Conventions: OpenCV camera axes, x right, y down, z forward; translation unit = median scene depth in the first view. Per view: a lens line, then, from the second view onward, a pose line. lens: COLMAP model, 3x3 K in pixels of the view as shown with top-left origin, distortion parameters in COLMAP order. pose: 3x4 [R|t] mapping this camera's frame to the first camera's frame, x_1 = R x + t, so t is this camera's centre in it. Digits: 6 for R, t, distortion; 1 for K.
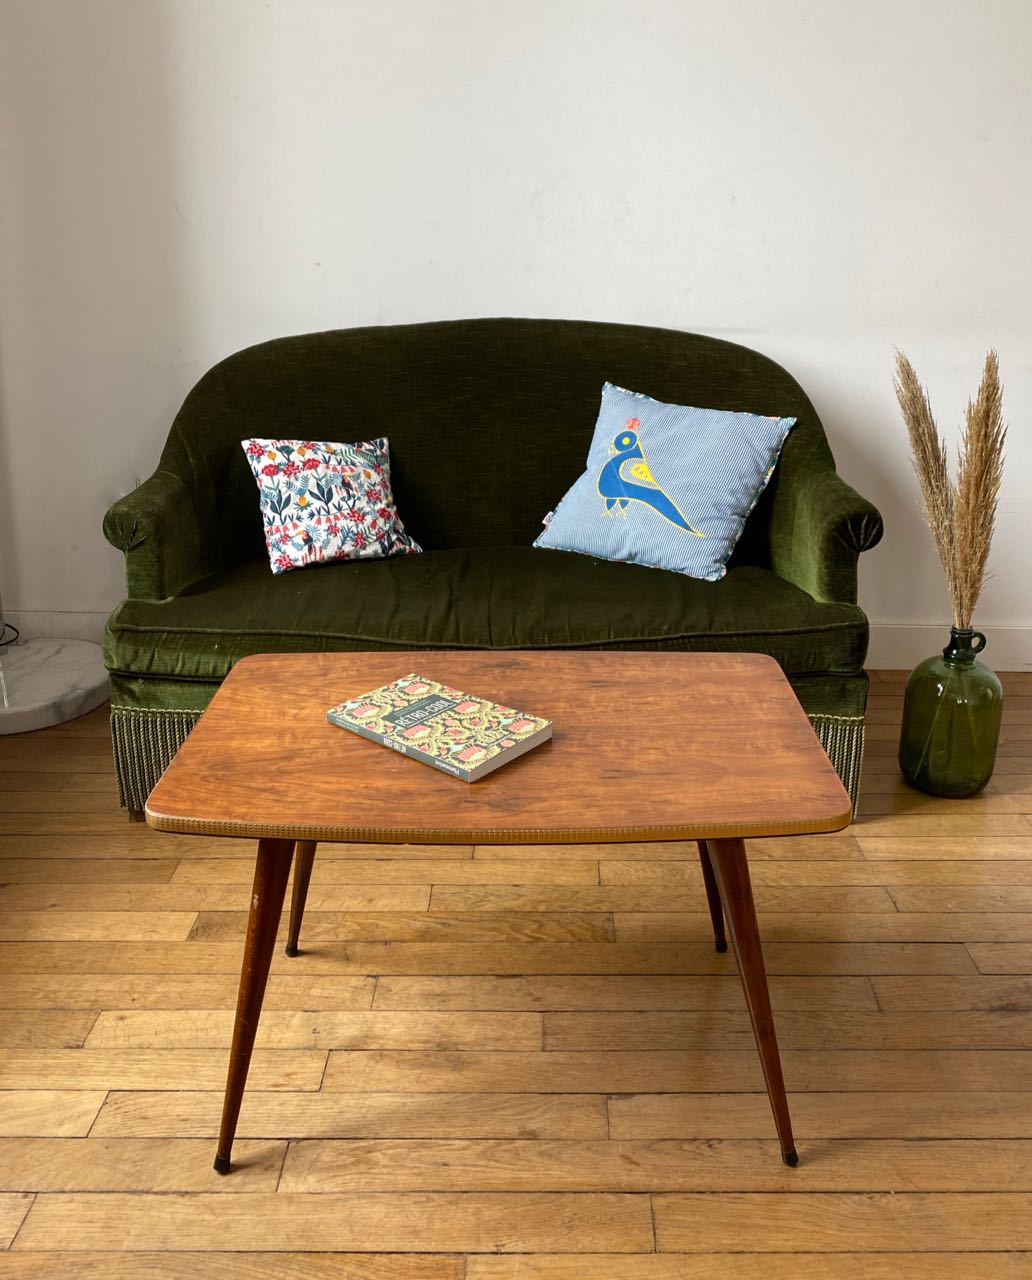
lens RADIAL K [[1125.5, 0, 538.6], [0, 1125.5, 584.8], [0, 0, 1]] dist [0.030850, -0.045489]
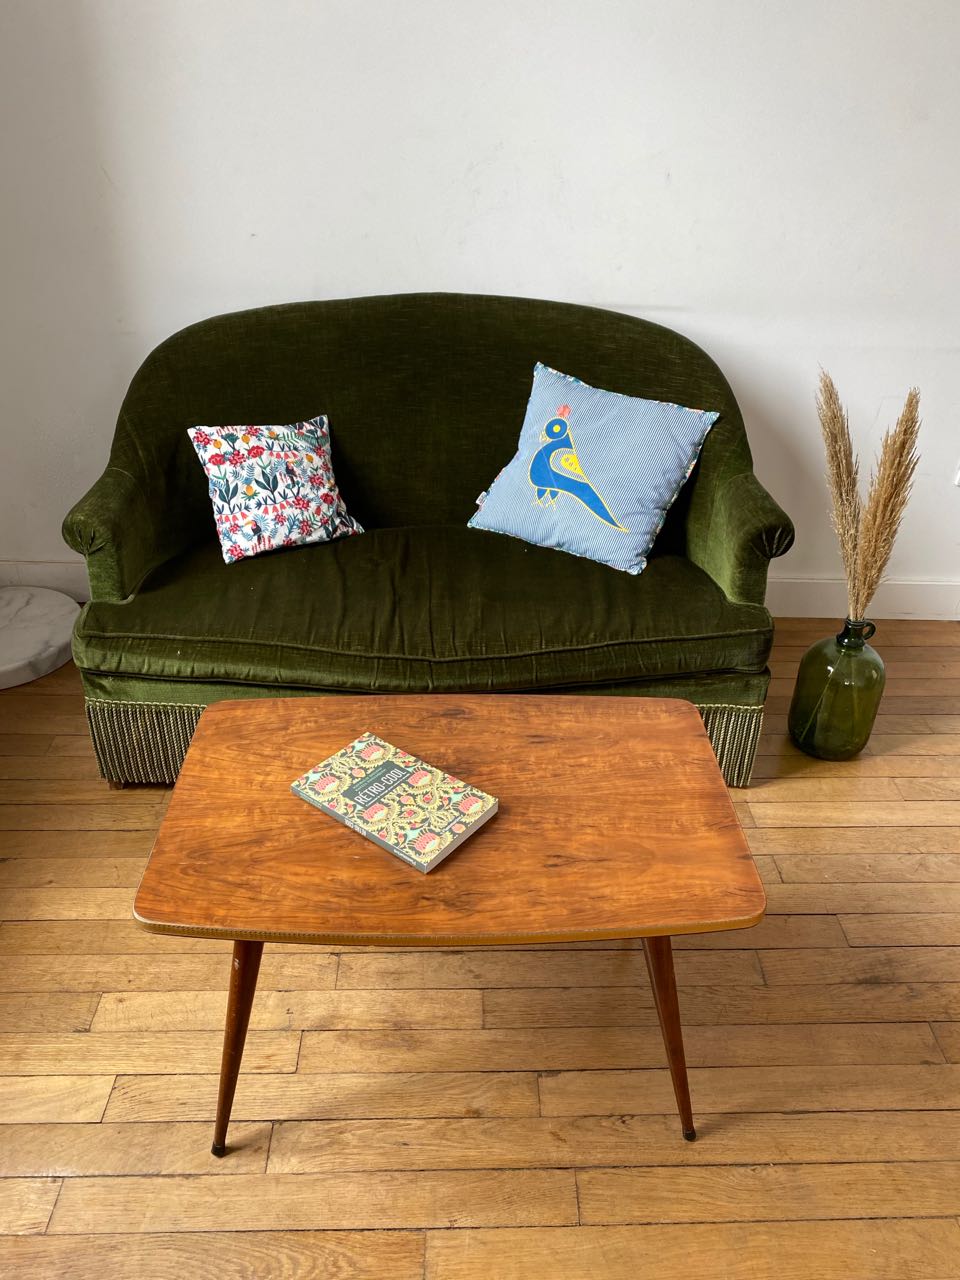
lens RADIAL K [[986.2, 0, 487.6], [0, 986.2, 638.0], [0, 0, 1]] dist [0.010084, -0.009501]
pose [[0.999334, 0.000889, 0.036491, -0.031694], [-0.009537, 0.971336, 0.237521, -0.247101], [-0.035234, -0.237711, 0.970697, 0.096530]]
